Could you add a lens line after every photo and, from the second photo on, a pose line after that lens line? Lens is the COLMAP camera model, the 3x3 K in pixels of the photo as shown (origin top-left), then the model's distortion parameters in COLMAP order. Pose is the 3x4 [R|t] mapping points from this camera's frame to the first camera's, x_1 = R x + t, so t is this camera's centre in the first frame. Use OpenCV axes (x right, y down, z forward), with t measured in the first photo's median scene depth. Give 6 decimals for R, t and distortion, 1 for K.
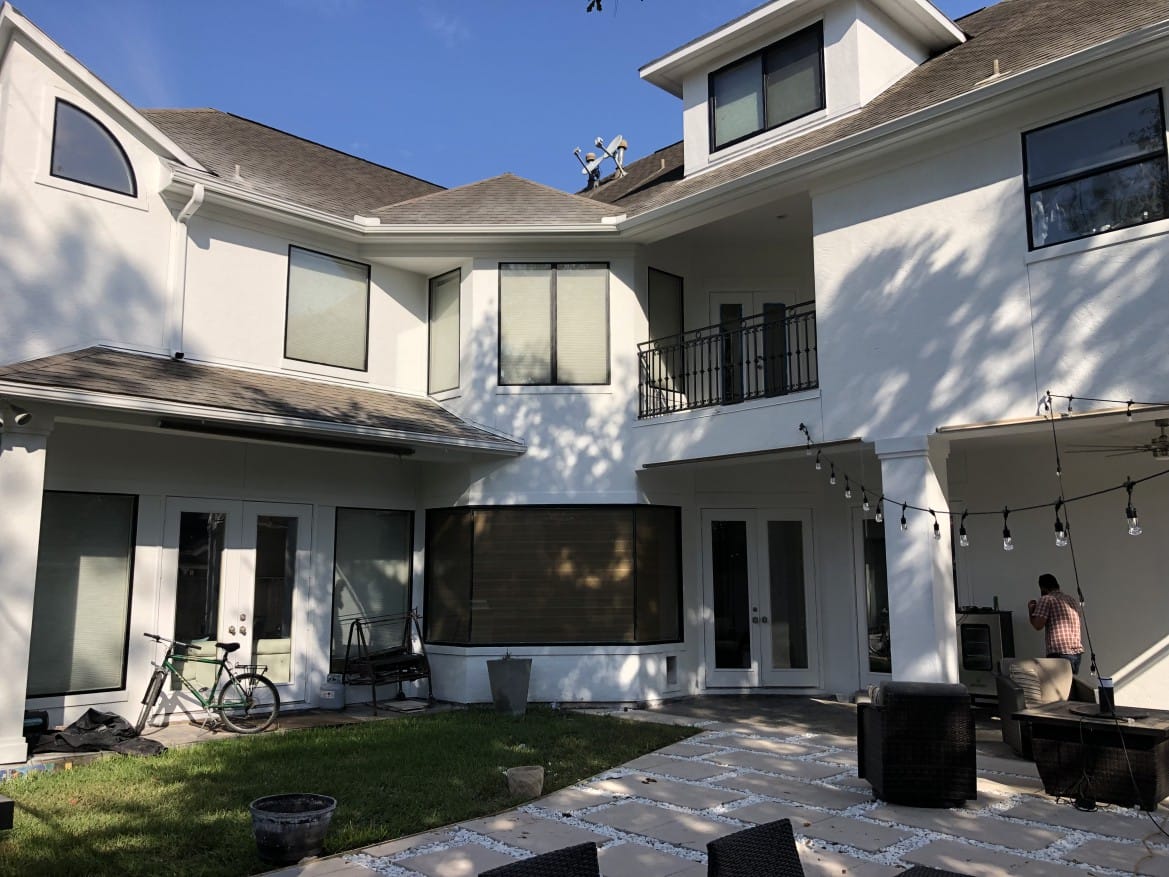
lens RADIAL K [[944.7, 0, 584.5], [0, 944.7, 438.5], [0, 0, 1]] dist [-0.004007, 0.004353]
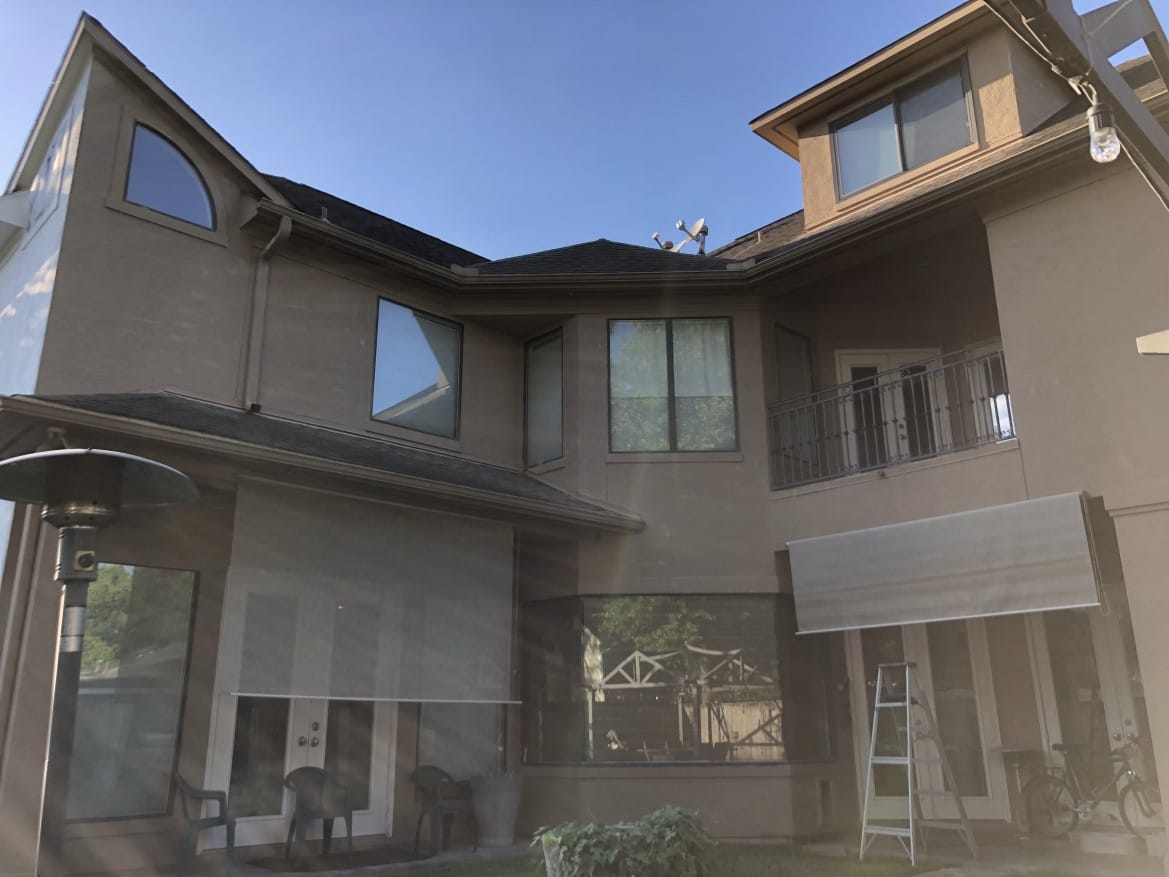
lens RADIAL K [[944.7, 0, 584.5], [0, 944.7, 438.5], [0, 0, 1]] dist [-0.004007, 0.004353]
pose [[0.999890, -0.006595, -0.013280, -0.118756], [0.004480, 0.988143, -0.153472, 0.071261], [0.014135, 0.153395, 0.988064, 0.162342]]
